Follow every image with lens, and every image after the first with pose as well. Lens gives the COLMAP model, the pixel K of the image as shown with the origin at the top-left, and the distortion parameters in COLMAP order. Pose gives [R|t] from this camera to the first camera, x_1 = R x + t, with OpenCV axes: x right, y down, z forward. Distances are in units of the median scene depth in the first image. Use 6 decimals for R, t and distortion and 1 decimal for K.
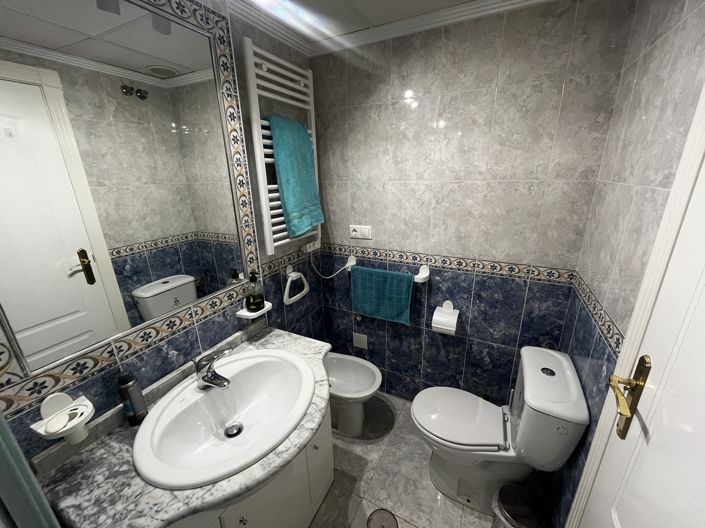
lens RADIAL K [[283.0, 0, 351.1], [0, 283.0, 263.2], [0, 0, 1]] dist [-0.003690, -0.000977]
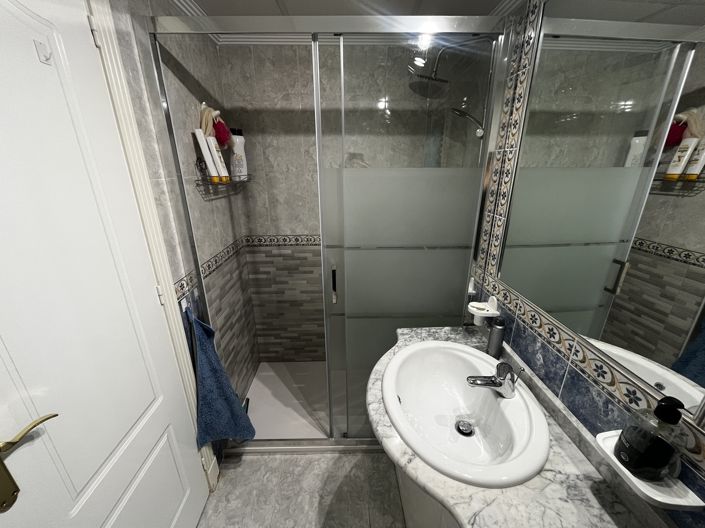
lens RADIAL K [[283.0, 0, 349.6], [0, 283.0, 264.7], [0, 0, 1]] dist [-0.003690, -0.000977]
pose [[-0.872850, 0.028148, -0.487176, 0.426811], [-0.285192, 0.780673, 0.556071, -0.296834], [0.395977, 0.624305, -0.673383, 1.165146]]
